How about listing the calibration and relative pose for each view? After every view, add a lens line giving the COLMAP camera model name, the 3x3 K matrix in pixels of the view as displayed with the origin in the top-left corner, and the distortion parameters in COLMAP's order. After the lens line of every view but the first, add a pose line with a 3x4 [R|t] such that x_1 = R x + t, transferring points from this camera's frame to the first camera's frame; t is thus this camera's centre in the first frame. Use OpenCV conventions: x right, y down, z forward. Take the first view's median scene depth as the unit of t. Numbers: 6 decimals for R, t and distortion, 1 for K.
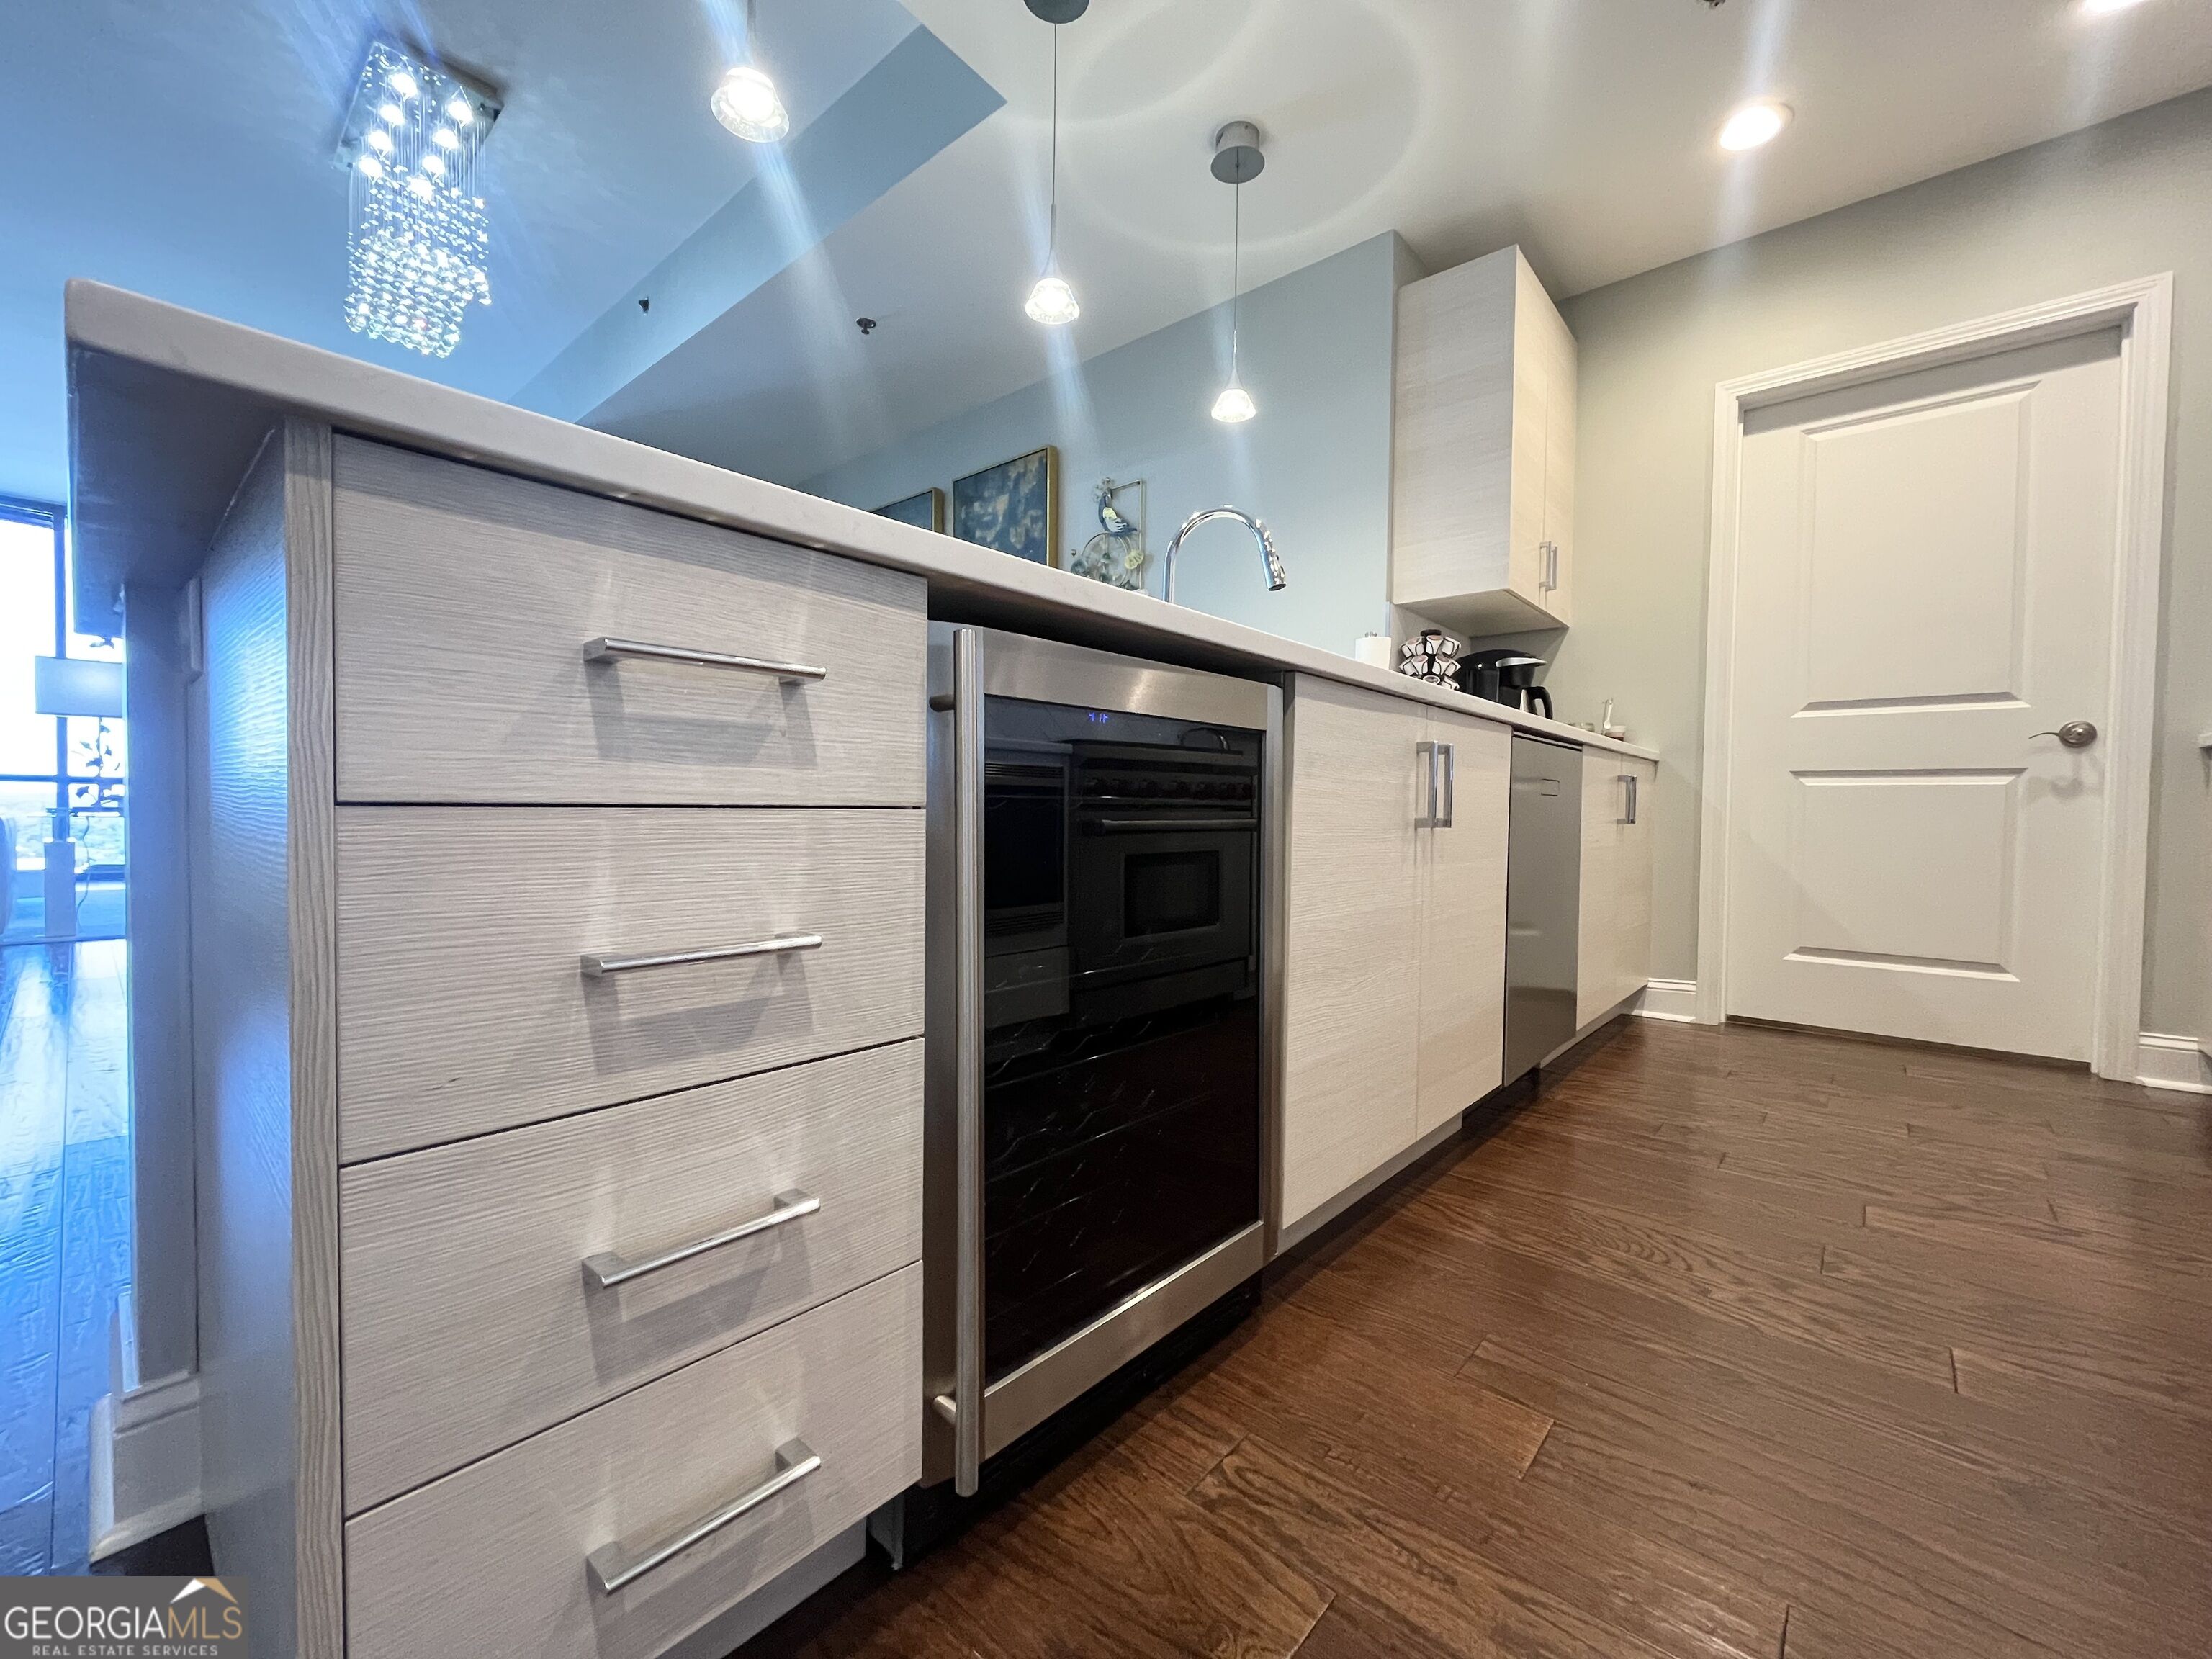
lens RADIAL K [[899.1, 0, 1108.7], [0, 899.1, 829.7], [0, 0, 1]] dist [-0.002448, -0.000083]
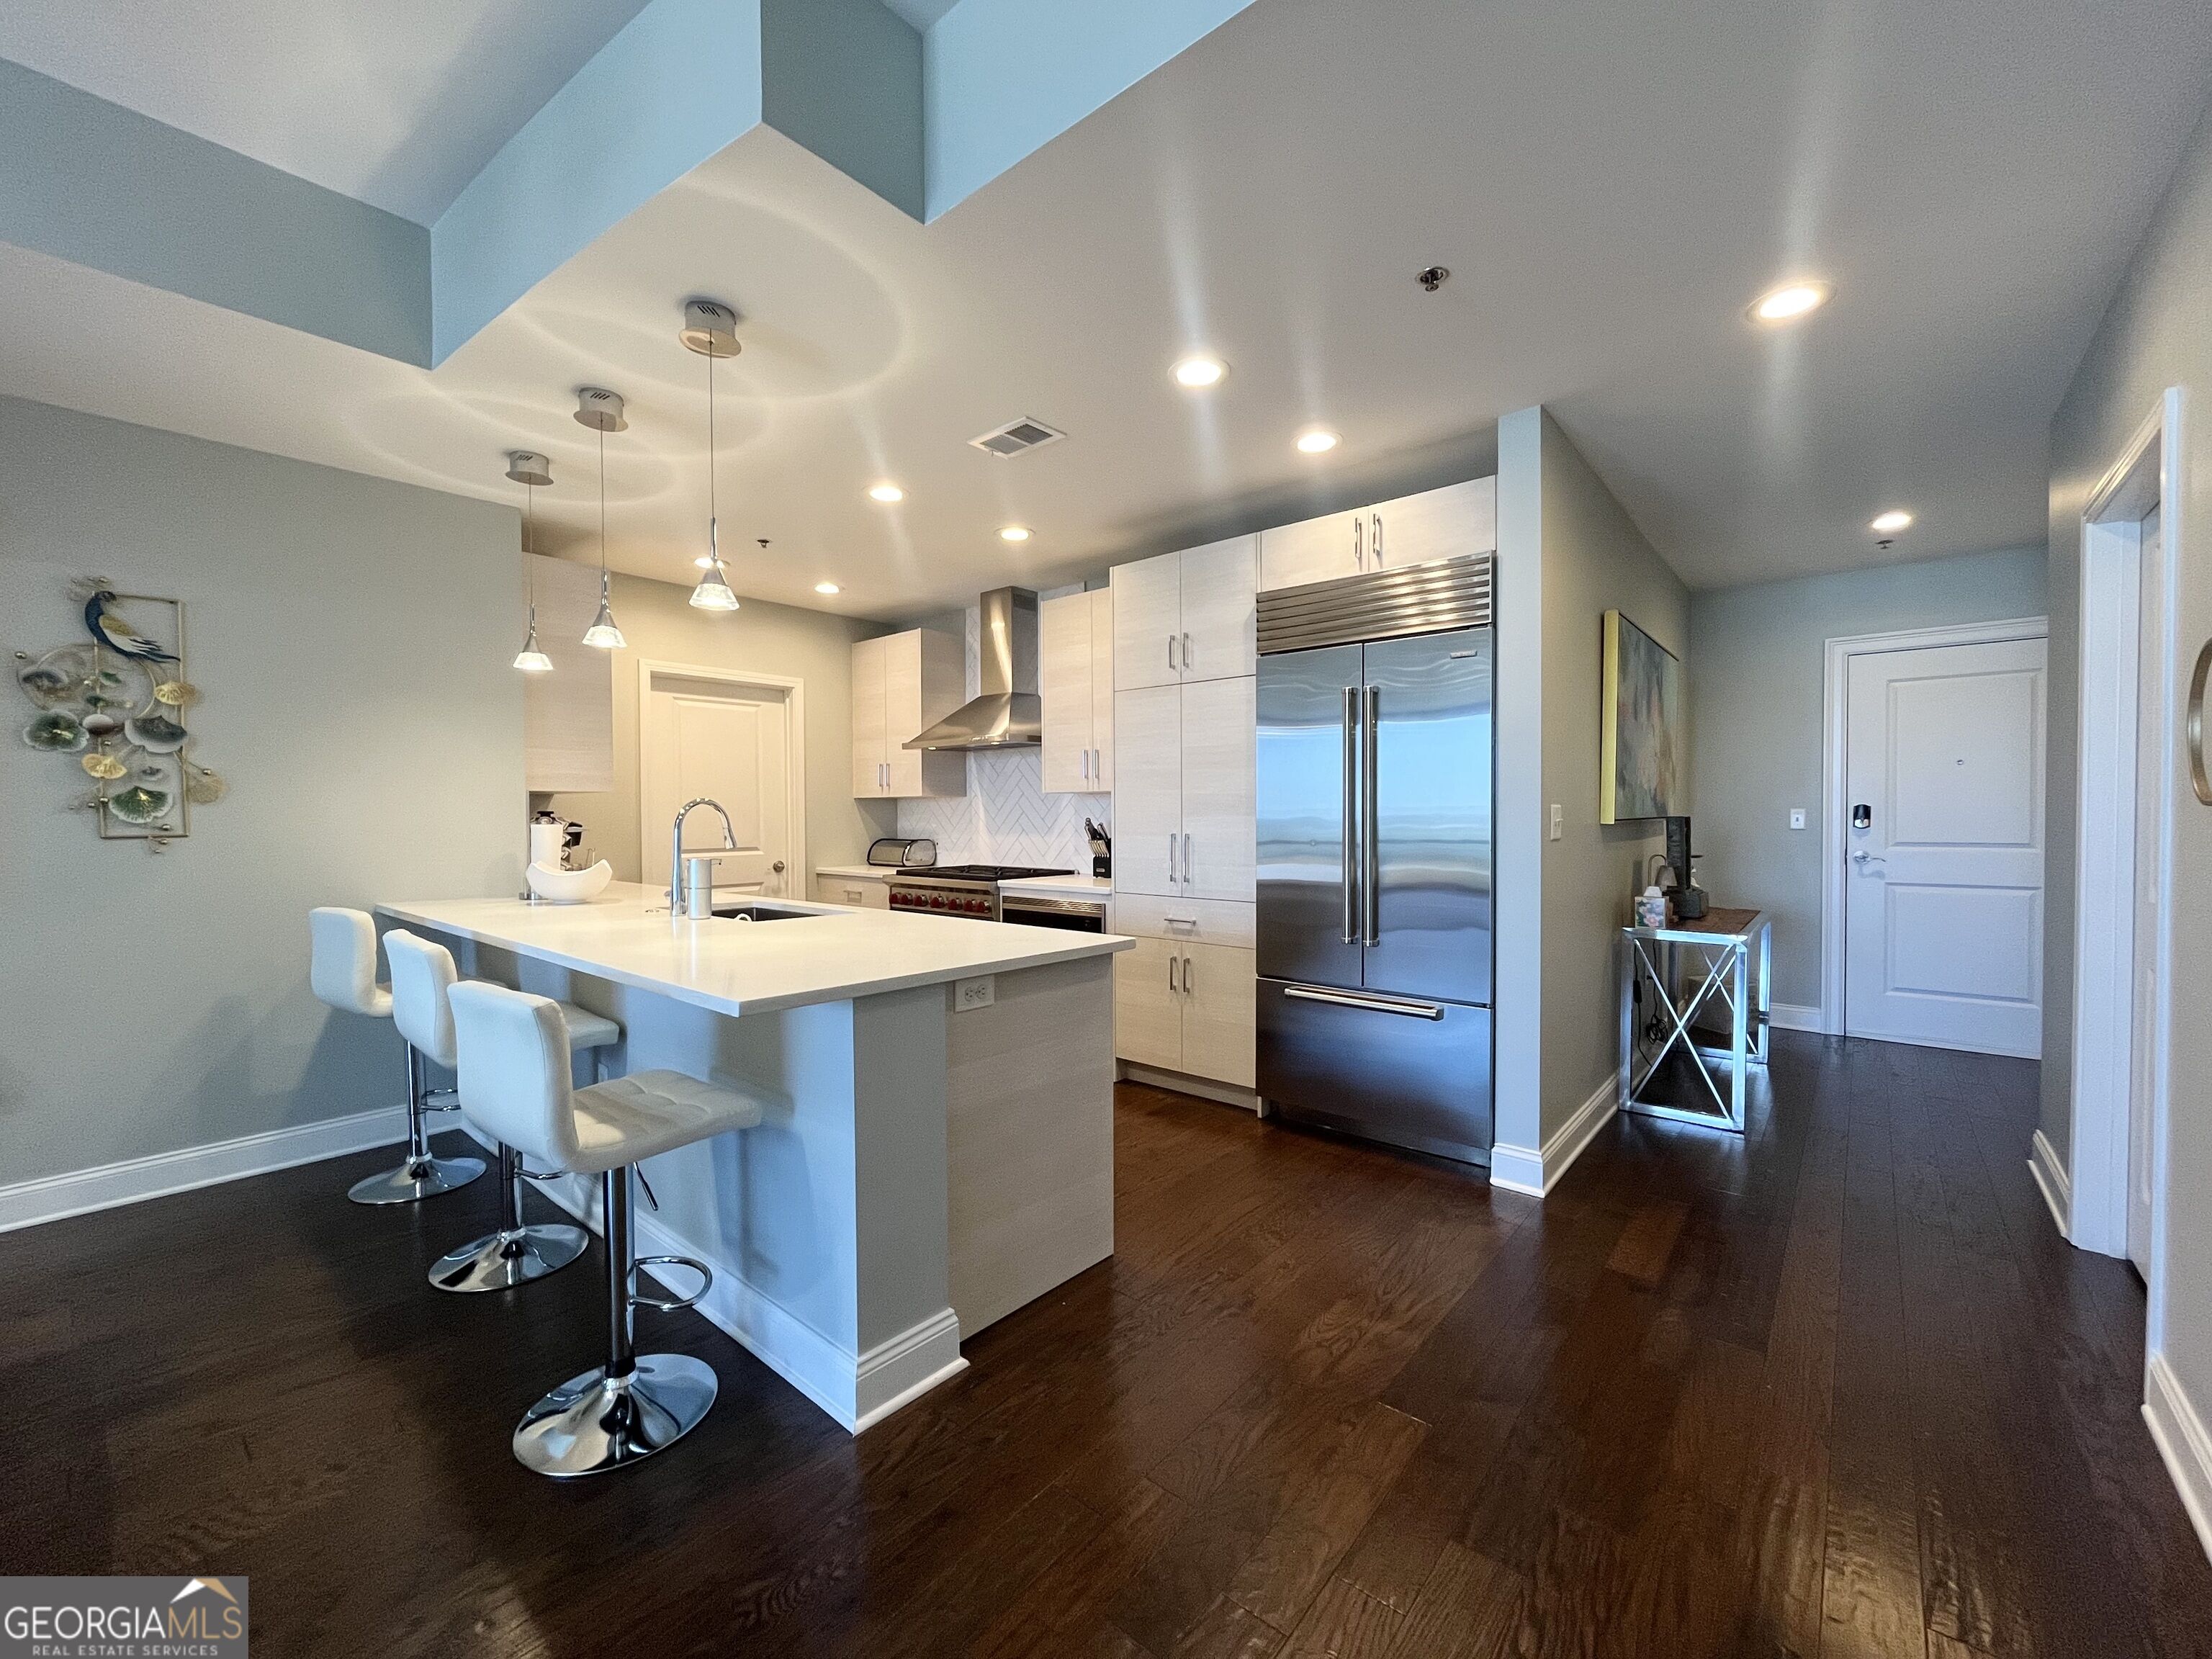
lens RADIAL K [[899.1, 0, 1108.7], [0, 899.1, 829.7], [0, 0, 1]] dist [-0.002448, -0.000083]
pose [[-0.014165, -0.034917, 0.999290, -0.761092], [0.025518, 0.999052, 0.035270, -0.165613], [-0.999574, 0.026000, -0.013260, 0.128211]]
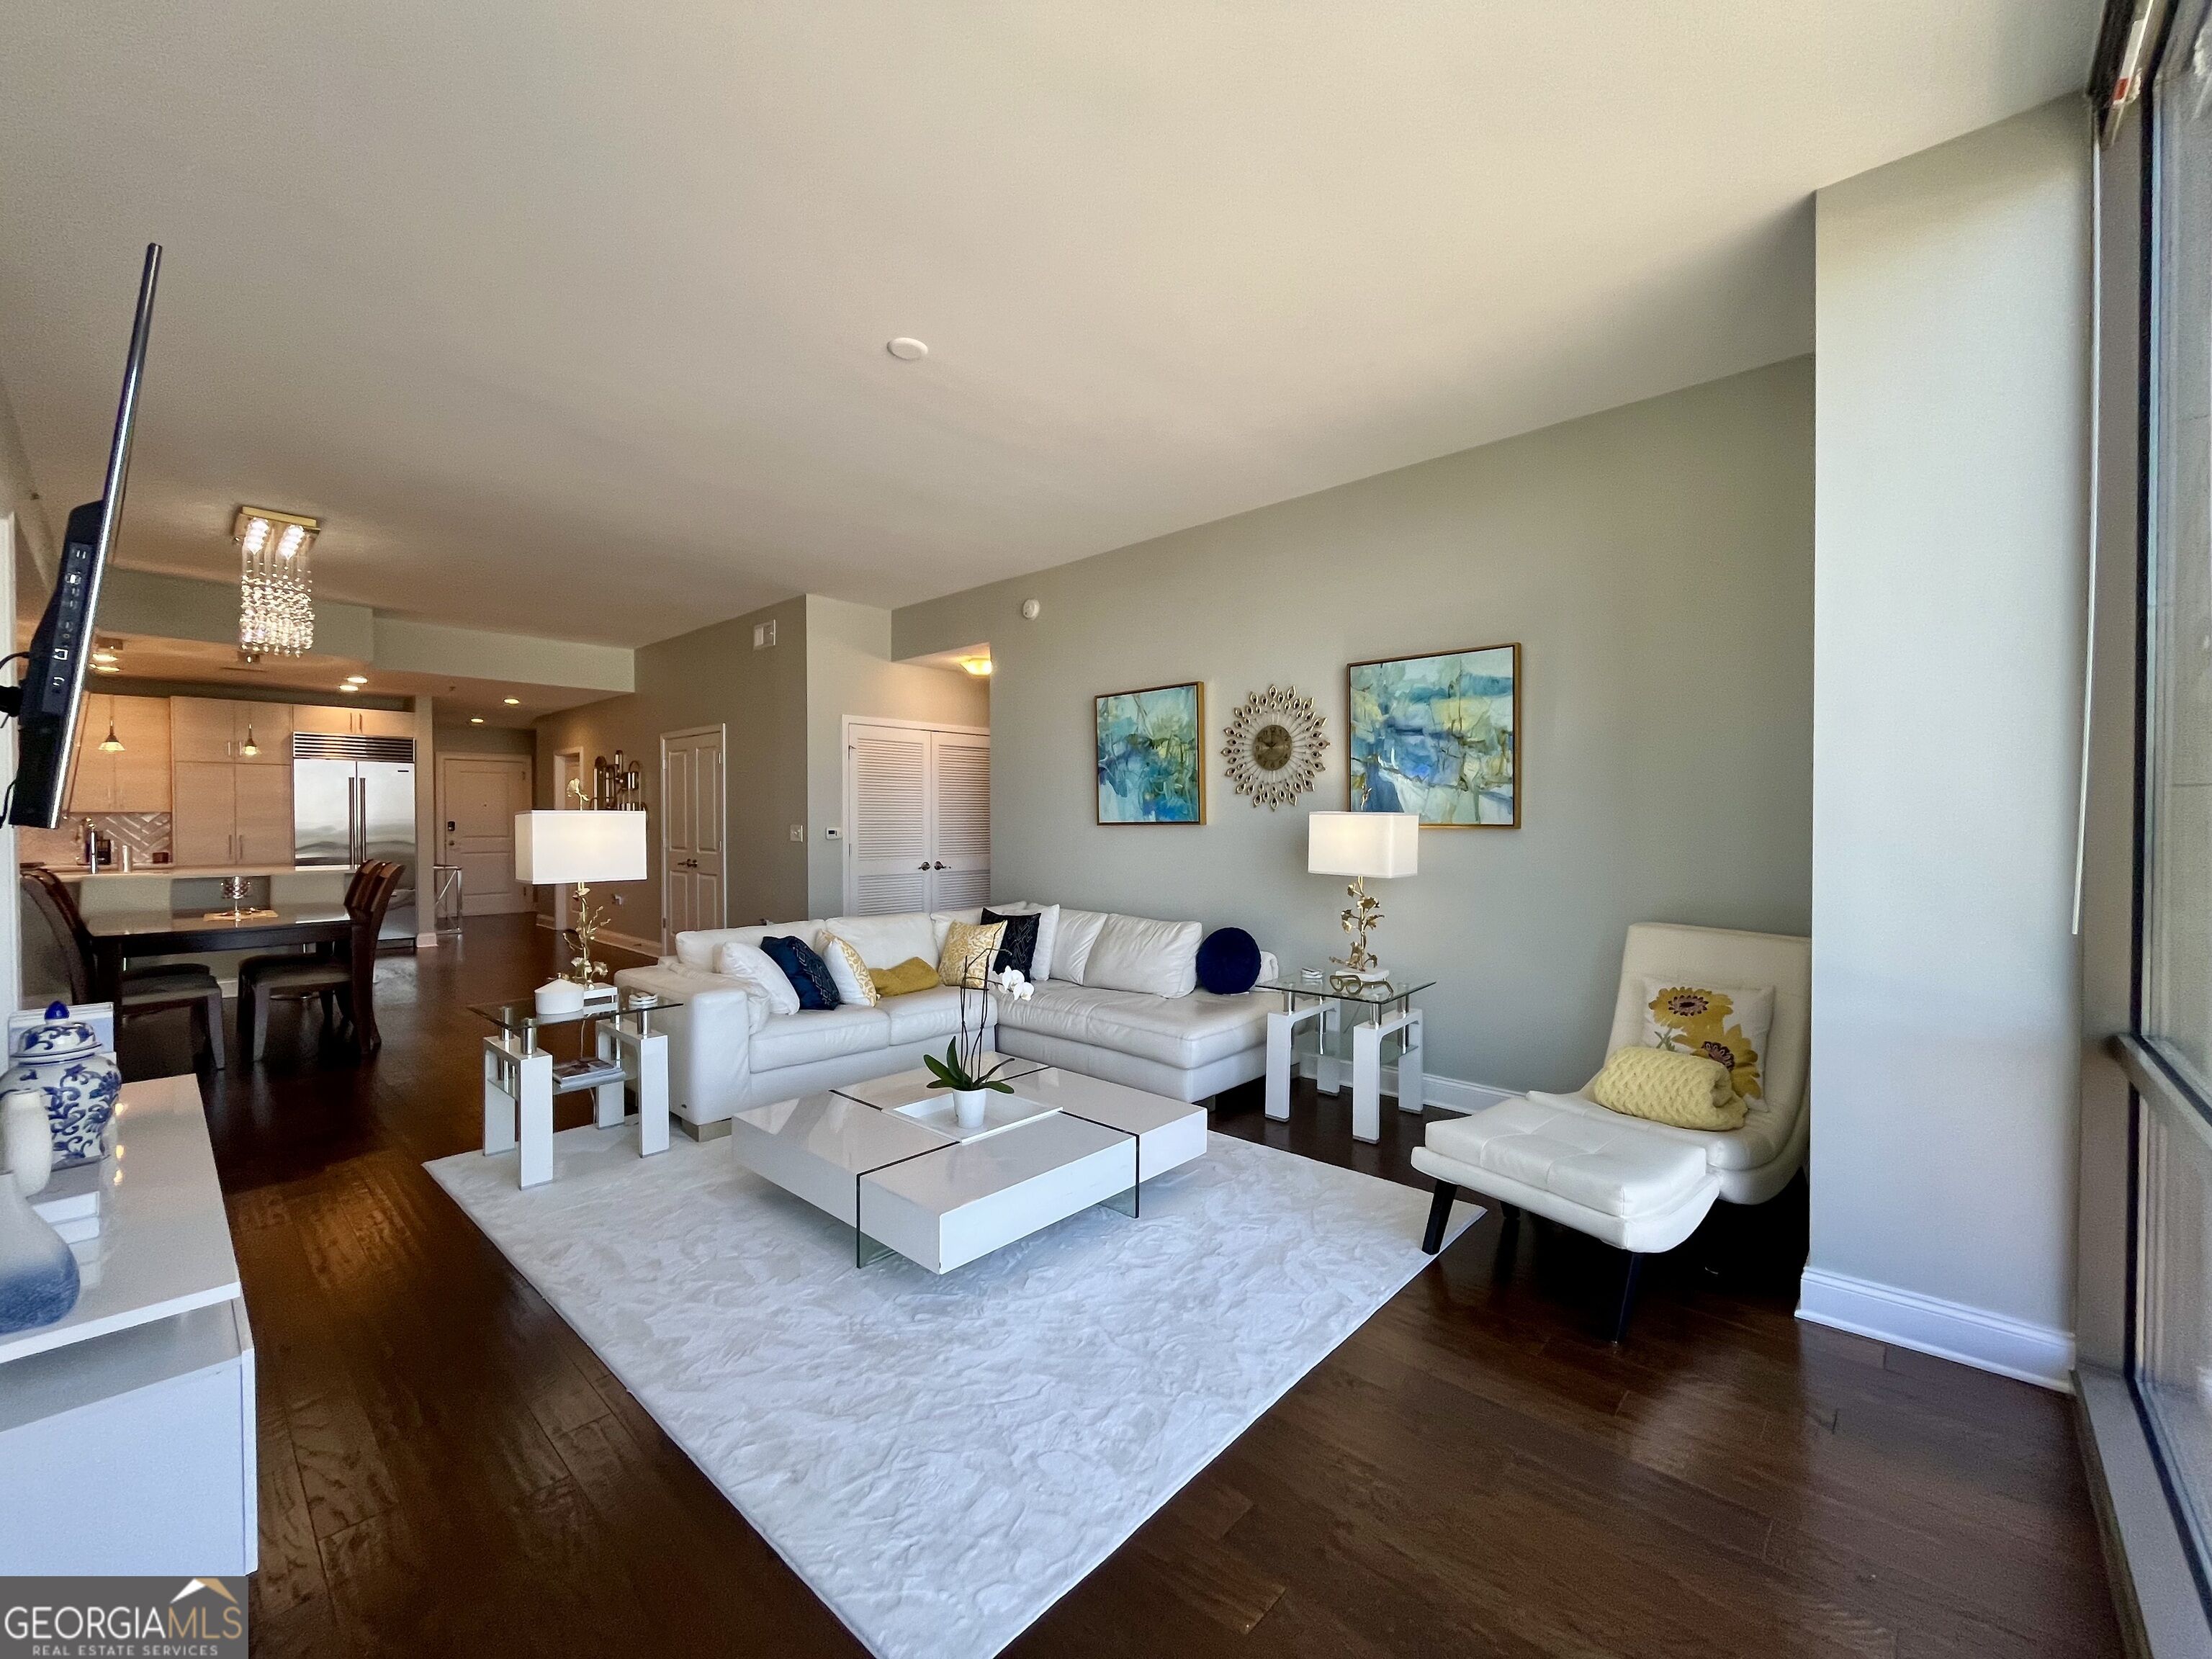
lens RADIAL K [[899.1, 0, 1108.7], [0, 899.1, 829.7], [0, 0, 1]] dist [-0.002448, -0.000083]
pose [[-0.999411, -0.015935, 0.030382, -1.866854], [-0.014848, 0.999253, 0.035675, -0.241810], [-0.030928, 0.035203, -0.998901, 2.063561]]
